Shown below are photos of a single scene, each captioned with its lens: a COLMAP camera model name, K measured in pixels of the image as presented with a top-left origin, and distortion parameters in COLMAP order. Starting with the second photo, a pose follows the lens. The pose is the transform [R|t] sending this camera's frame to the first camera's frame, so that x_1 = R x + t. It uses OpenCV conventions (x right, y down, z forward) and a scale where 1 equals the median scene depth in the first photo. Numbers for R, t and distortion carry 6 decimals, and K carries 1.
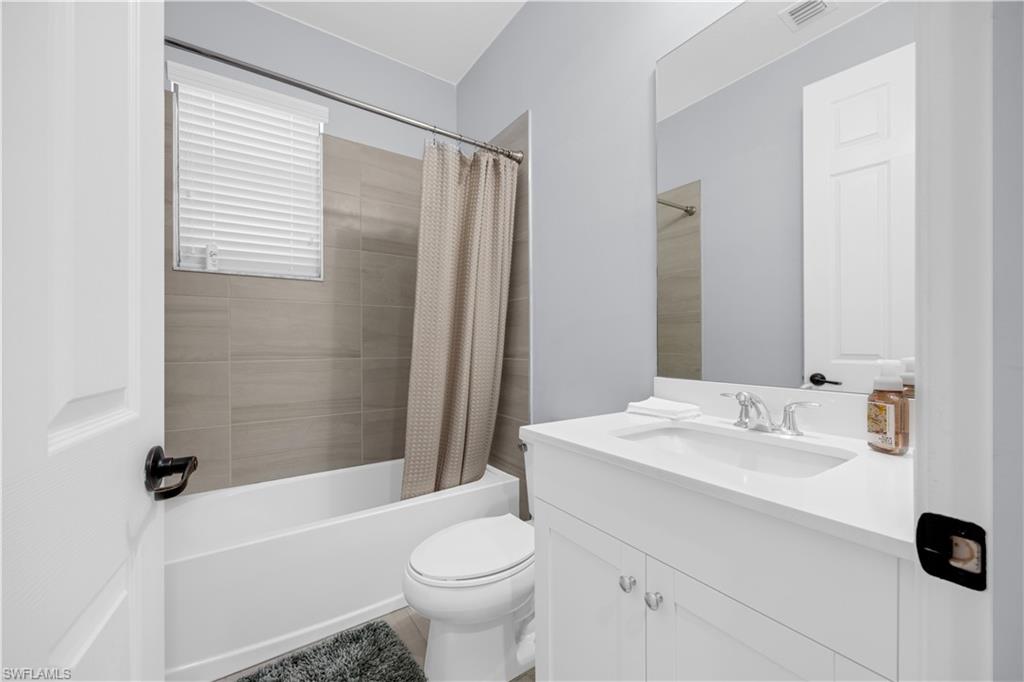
lens RADIAL K [[402.9, 0, 516.3], [0, 402.9, 351.8], [0, 0, 1]] dist [-0.000325, -0.000054]
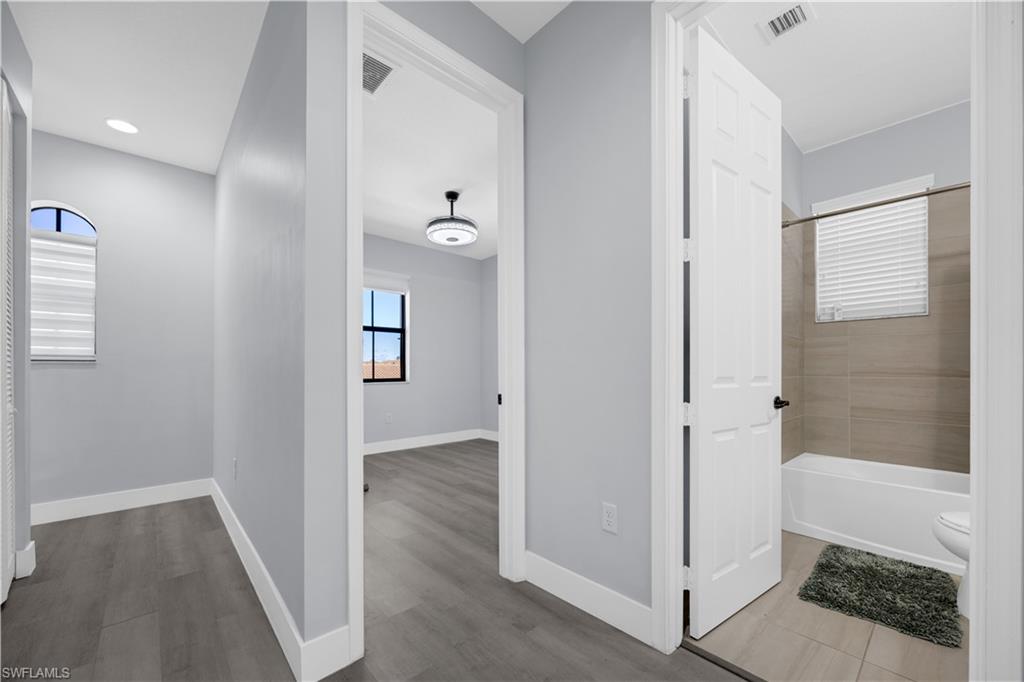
lens RADIAL K [[402.9, 0, 516.3], [0, 402.9, 351.8], [0, 0, 1]] dist [-0.000325, -0.000054]
pose [[0.146420, -0.035215, -0.988595, 0.585827], [-0.022370, 0.998993, -0.038899, 0.014894], [0.988969, 0.027811, 0.145485, -0.455795]]
